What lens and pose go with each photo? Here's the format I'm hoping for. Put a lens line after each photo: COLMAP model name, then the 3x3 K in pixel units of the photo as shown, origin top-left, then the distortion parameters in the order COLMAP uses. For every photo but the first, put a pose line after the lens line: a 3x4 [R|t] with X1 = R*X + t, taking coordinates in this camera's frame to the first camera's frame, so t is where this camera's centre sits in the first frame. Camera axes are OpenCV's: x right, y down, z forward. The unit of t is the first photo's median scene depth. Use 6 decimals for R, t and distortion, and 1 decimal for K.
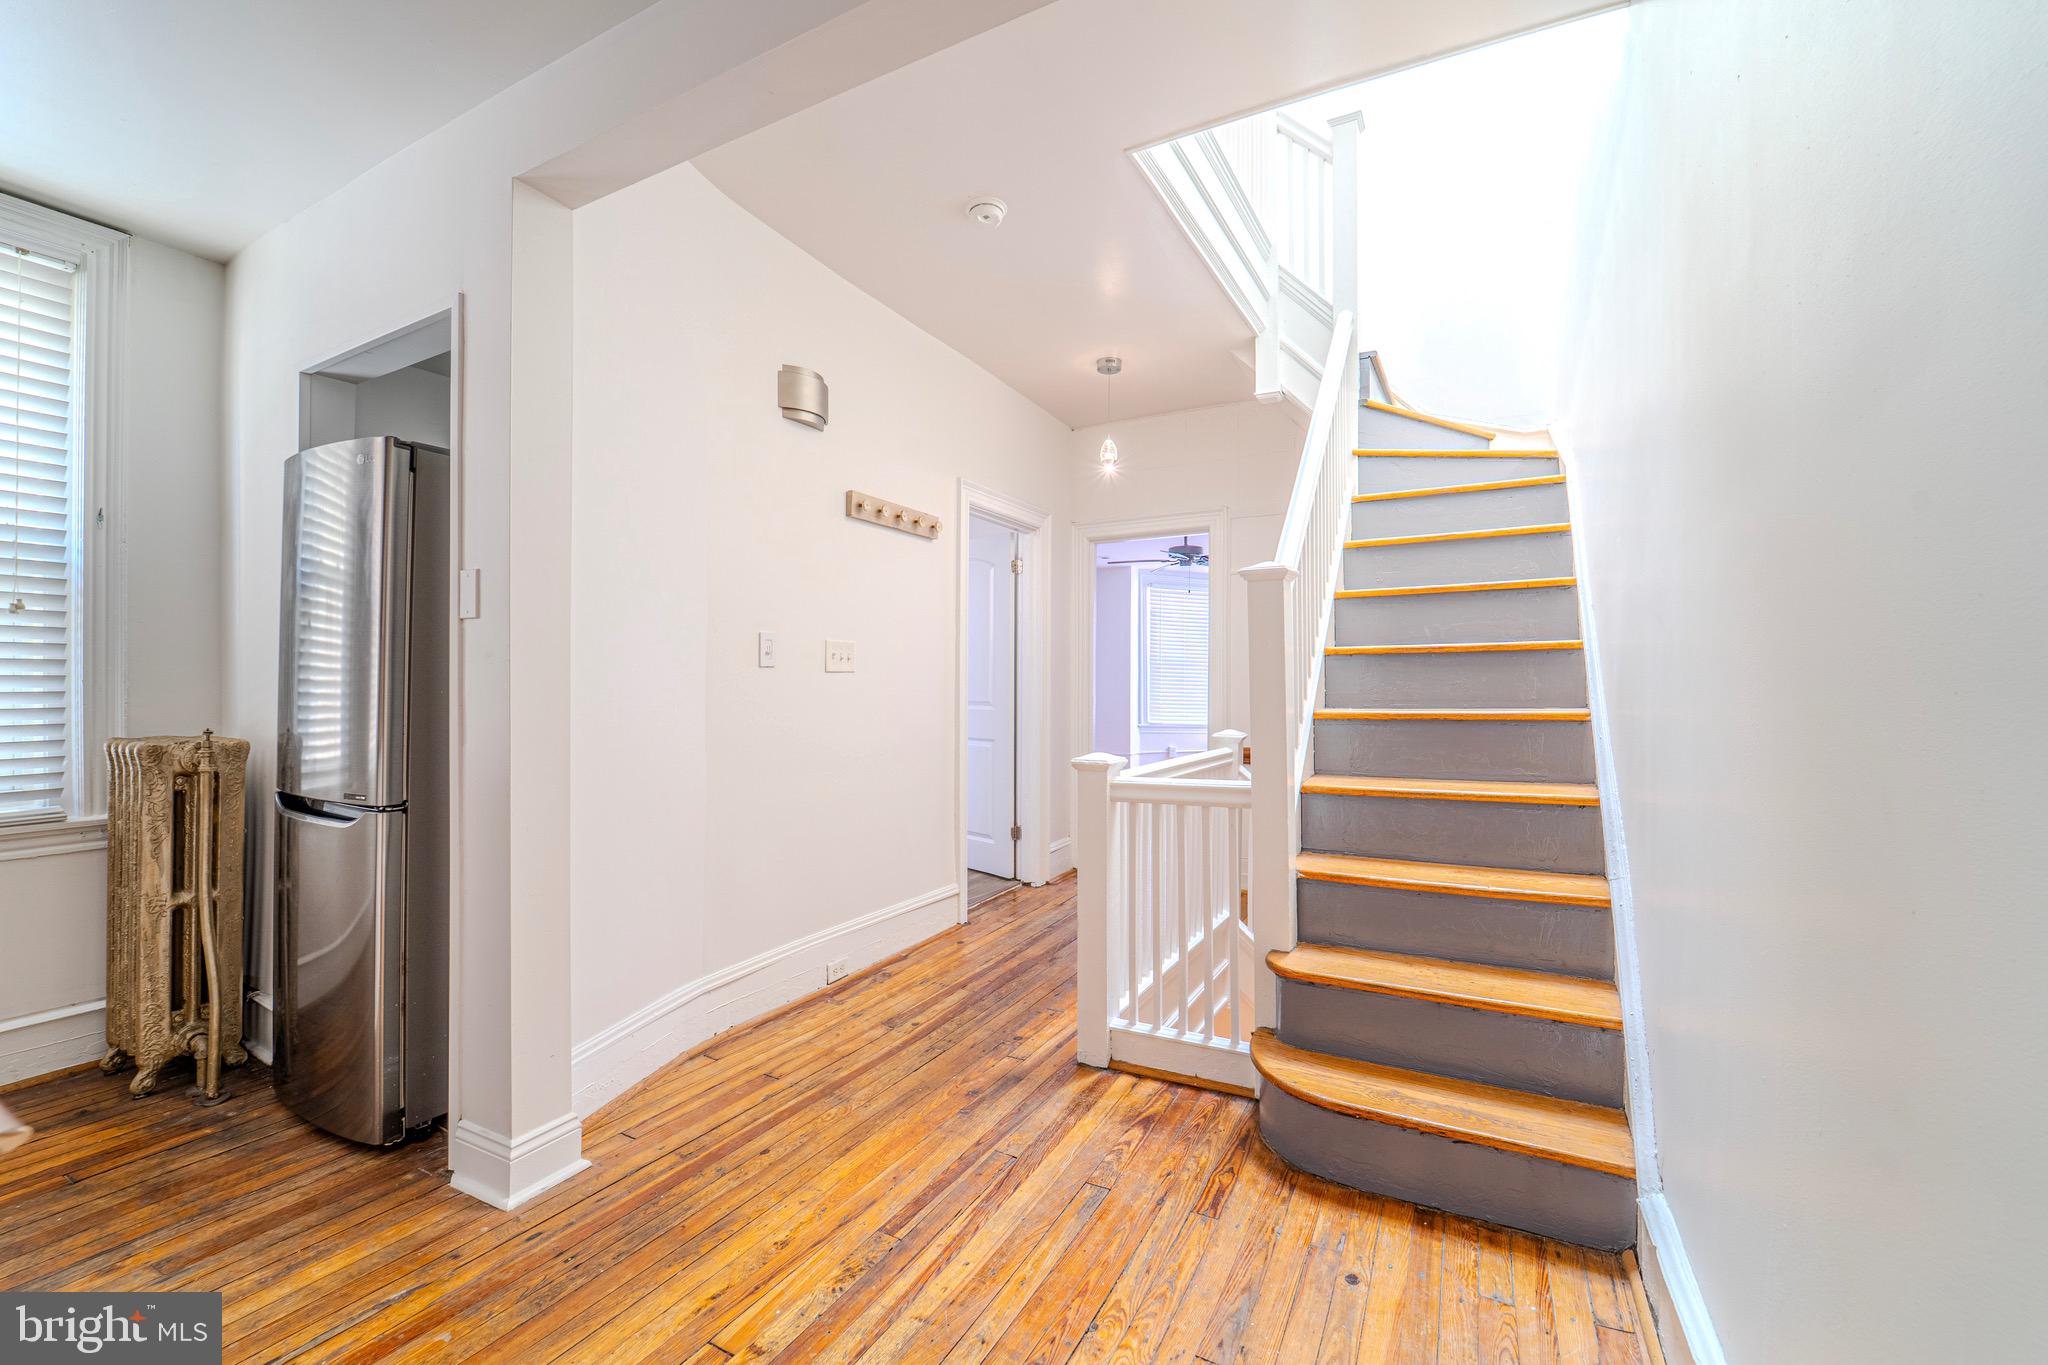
lens RADIAL K [[837.8, 0, 1024.0], [0, 837.8, 682.5], [0, 0, 1]] dist [-0.025777, 0.001044]
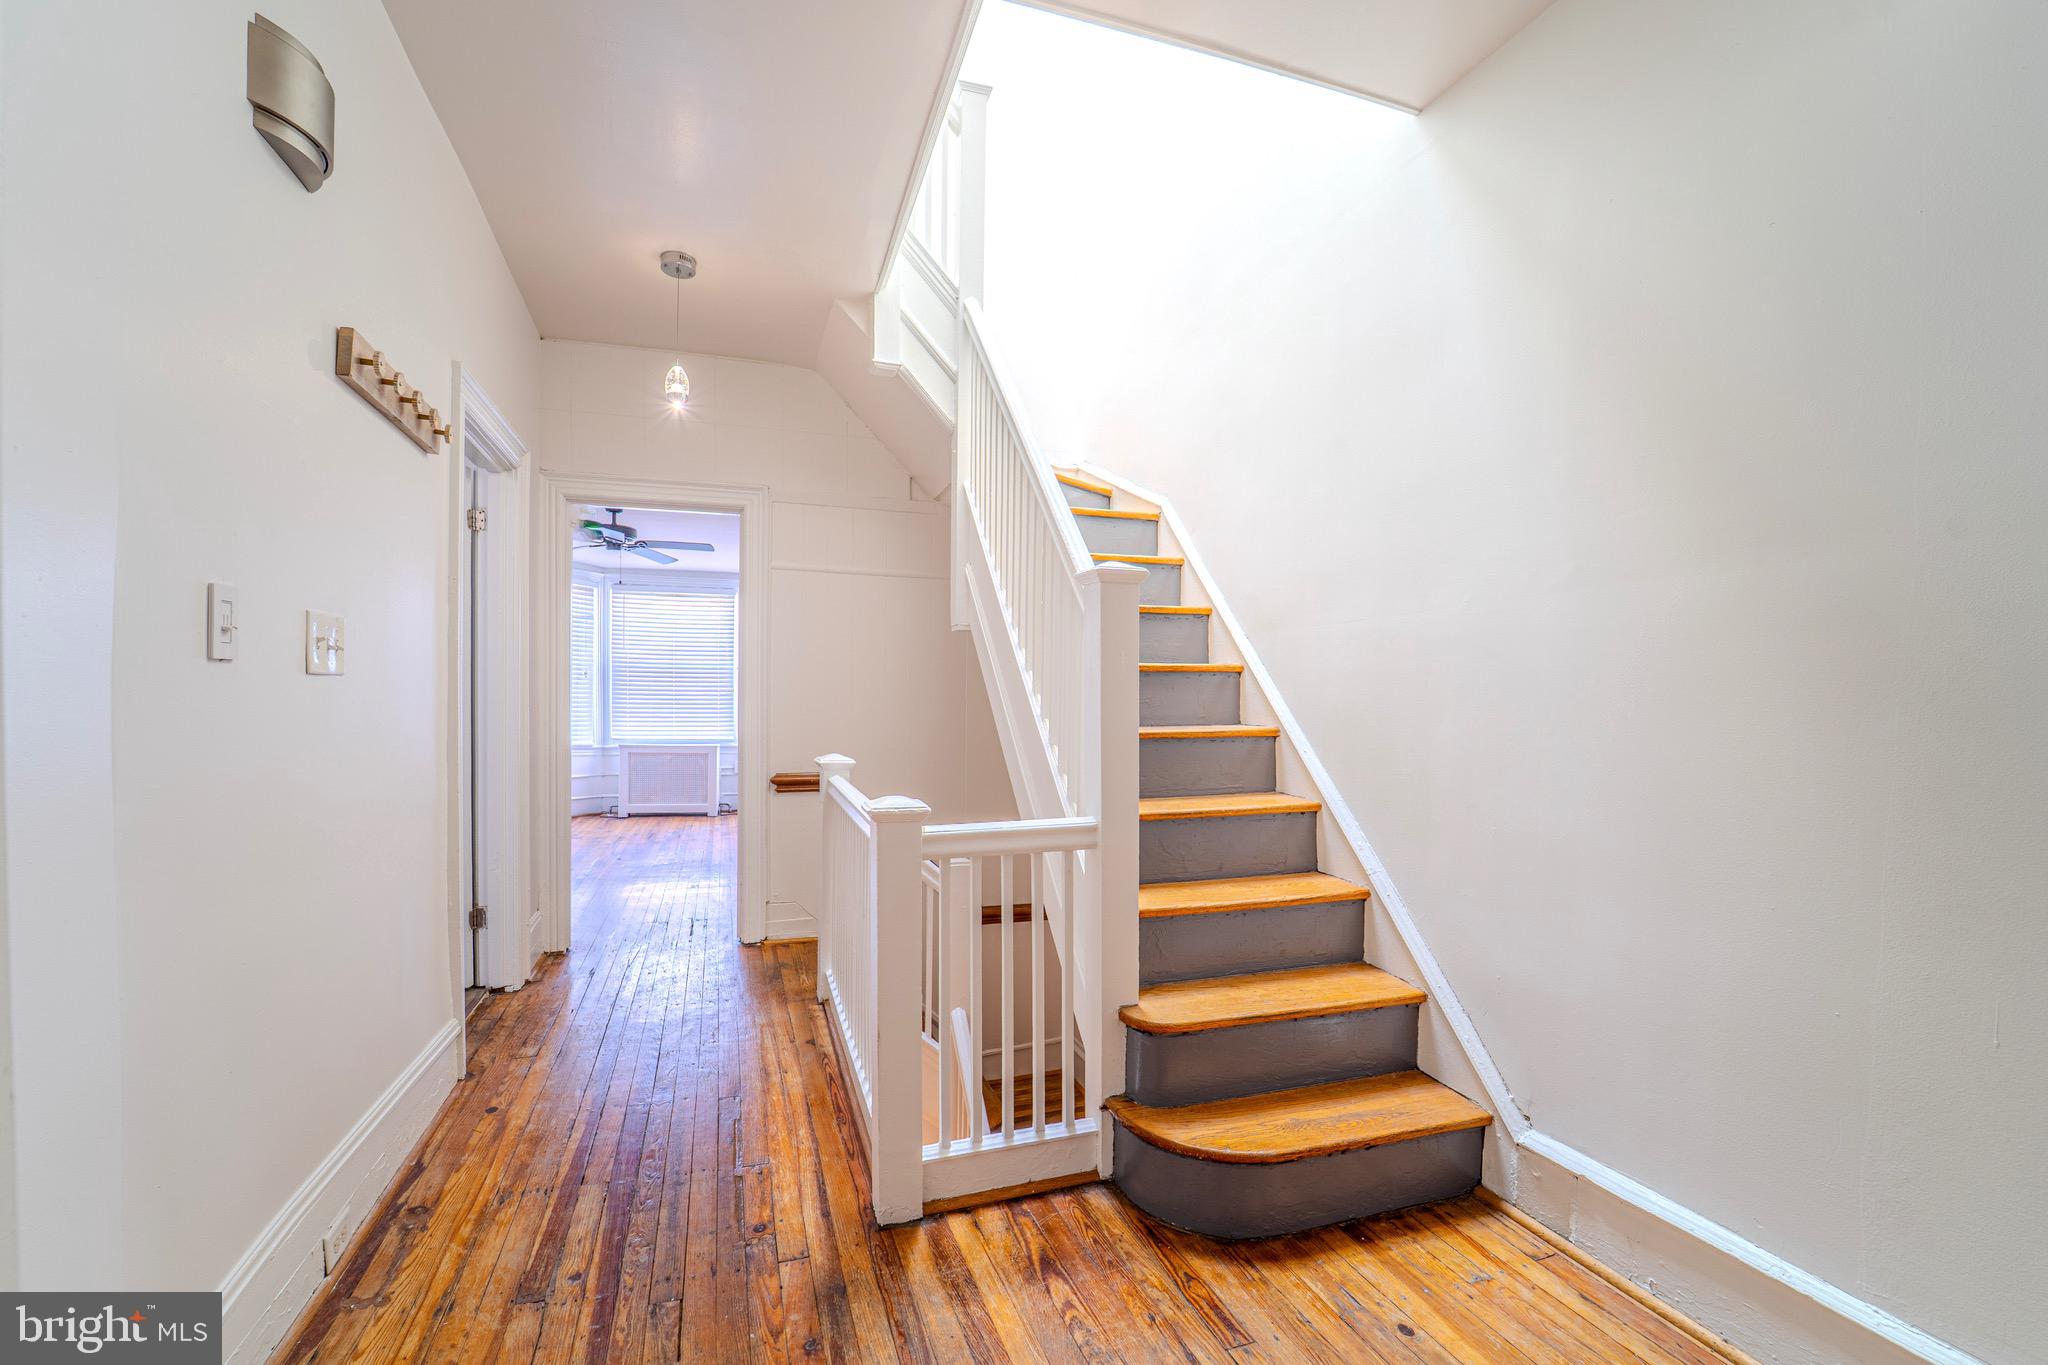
lens RADIAL K [[860.1, 0, 1023.5], [0, 860.1, 713.6], [0, 0, 1]] dist [-0.025092, -0.000931]
pose [[0.690267, -0.004405, 0.723541, -0.401815], [-0.010324, 0.999820, 0.015936, 0.000487], [-0.723481, -0.018470, 0.690097, 0.434896]]
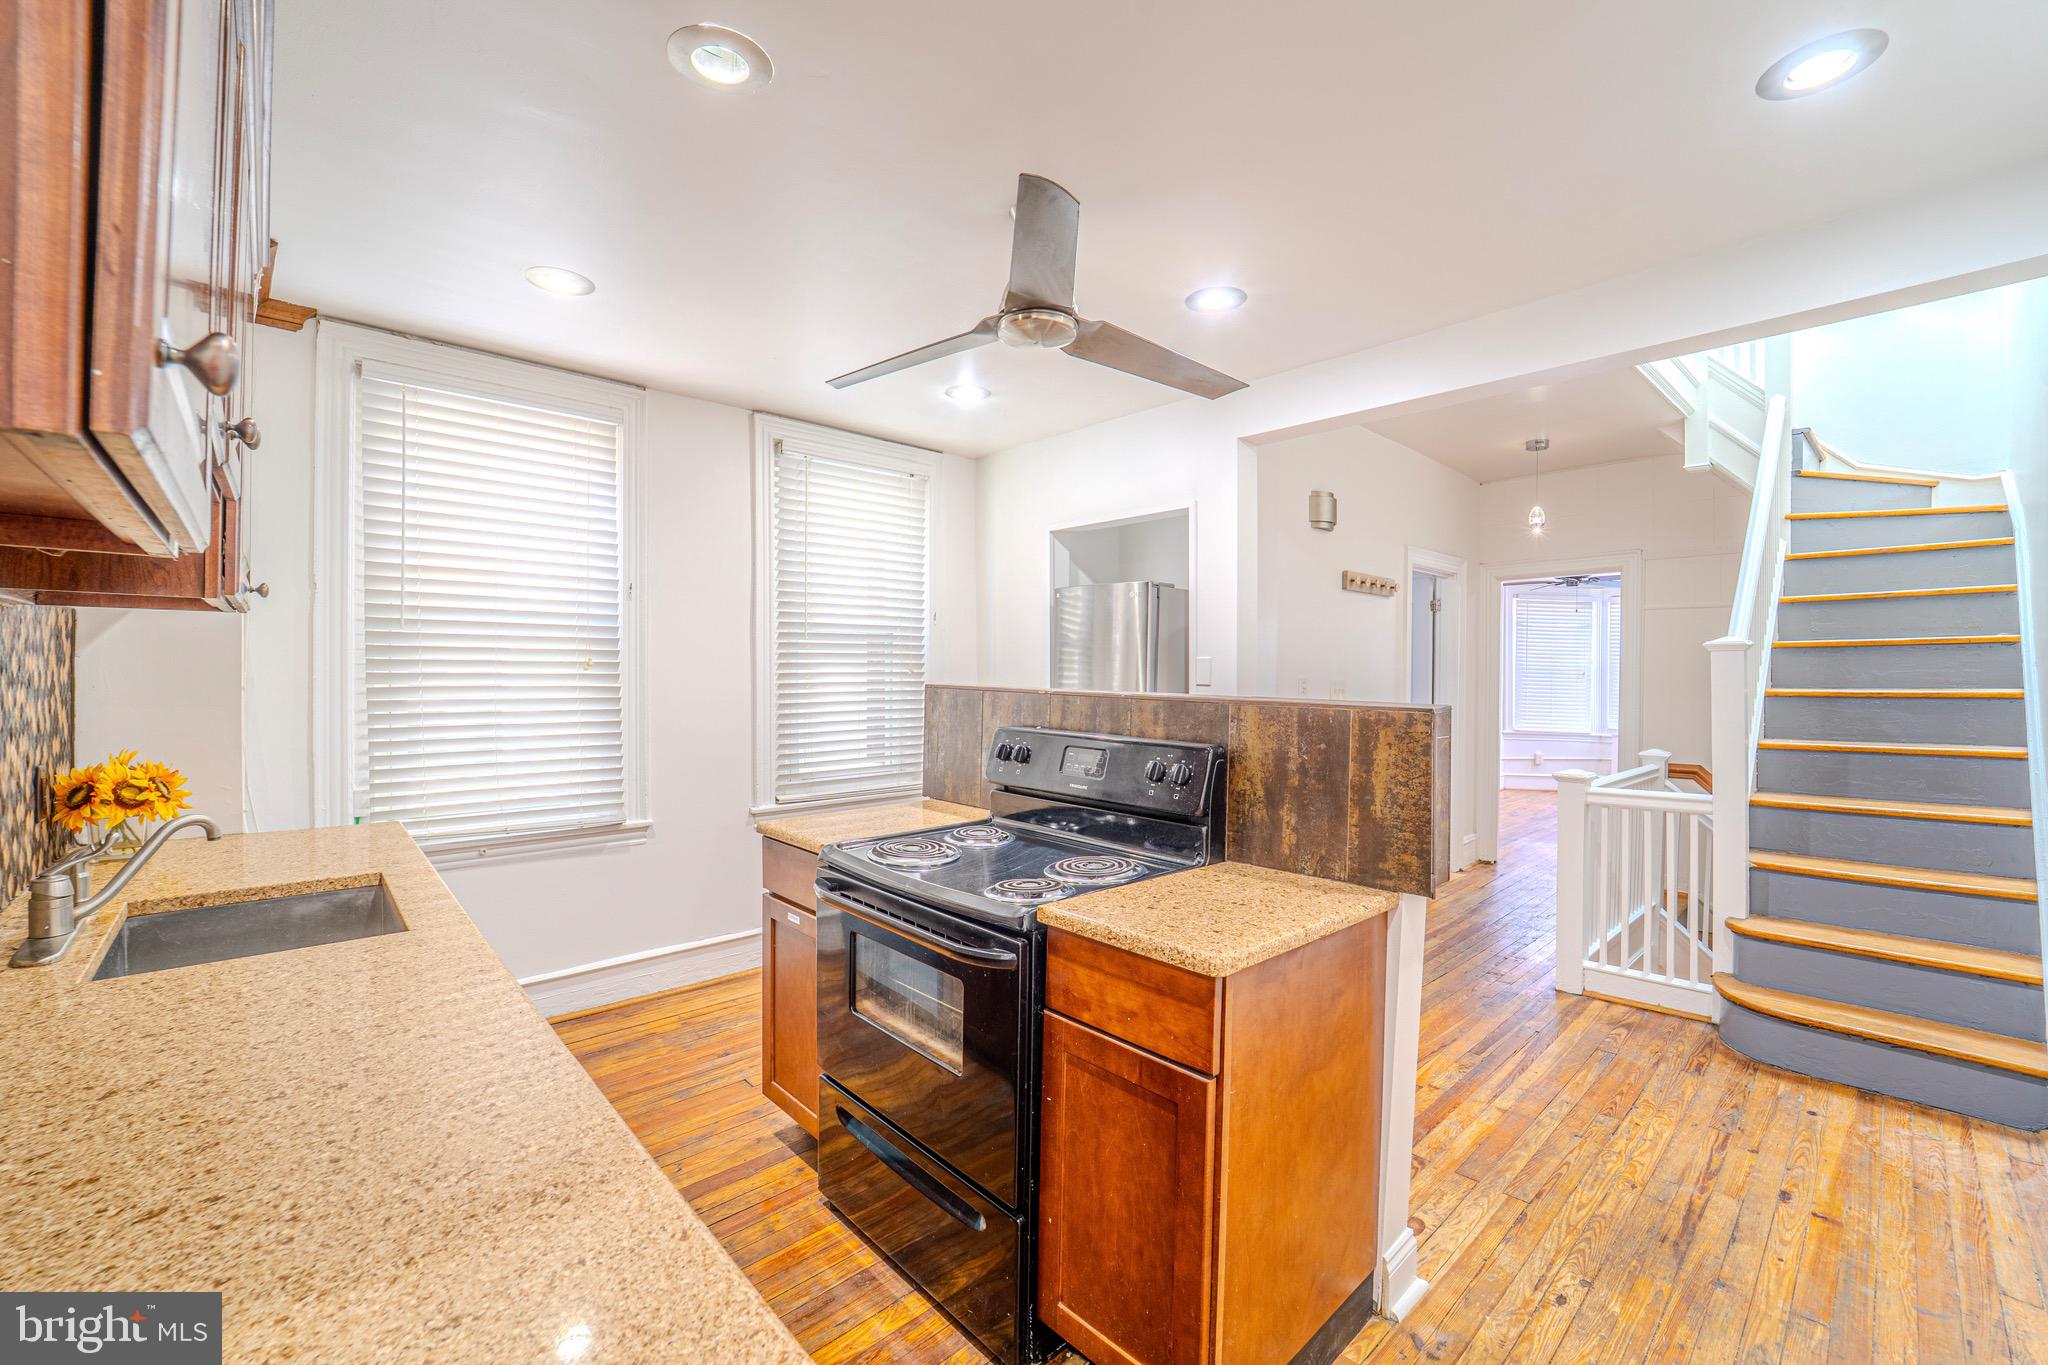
lens RADIAL K [[837.8, 0, 1024.0], [0, 837.8, 682.5], [0, 0, 1]] dist [-0.025777, 0.001044]
pose [[0.945221, 0.004070, -0.326405, -0.349673], [-0.000838, 0.999949, 0.010040, -0.079188], [0.326429, -0.009216, 0.945177, -0.639781]]
